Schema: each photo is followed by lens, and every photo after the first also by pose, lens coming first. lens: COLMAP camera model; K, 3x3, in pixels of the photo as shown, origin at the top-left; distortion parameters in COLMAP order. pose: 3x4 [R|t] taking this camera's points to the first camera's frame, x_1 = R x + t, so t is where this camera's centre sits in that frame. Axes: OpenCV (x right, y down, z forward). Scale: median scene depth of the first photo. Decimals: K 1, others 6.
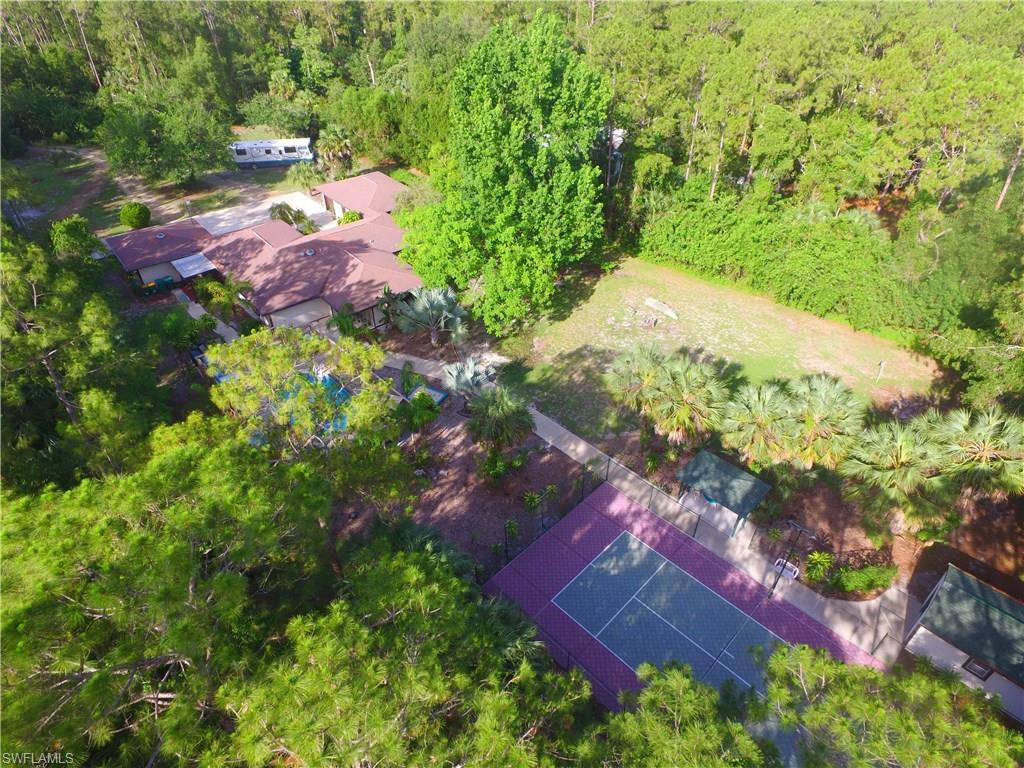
lens RADIAL K [[595.1, 0, 505.4], [0, 595.1, 397.4], [0, 0, 1]] dist [-0.018071, 0.012215]
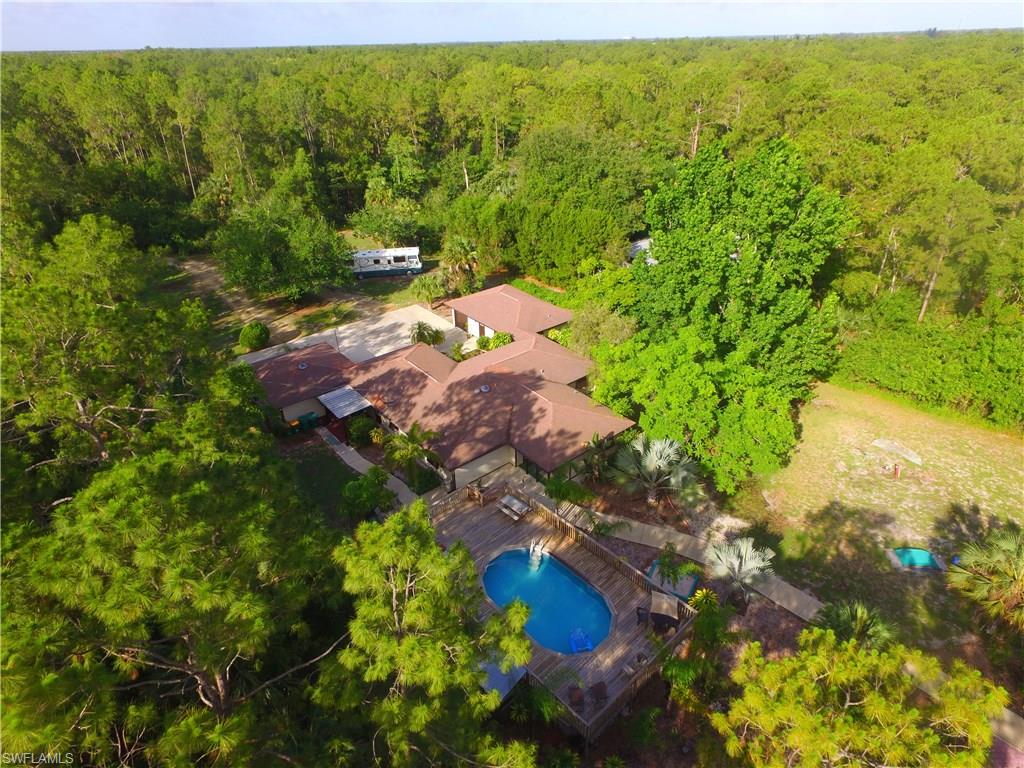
lens RADIAL K [[595.1, 0, 505.4], [0, 595.1, 397.4], [0, 0, 1]] dist [-0.018071, 0.012215]
pose [[0.999761, -0.007166, -0.020665, -0.199631], [0.004437, 0.991607, -0.129214, -0.084640], [0.021418, 0.129092, 0.991401, 0.099132]]
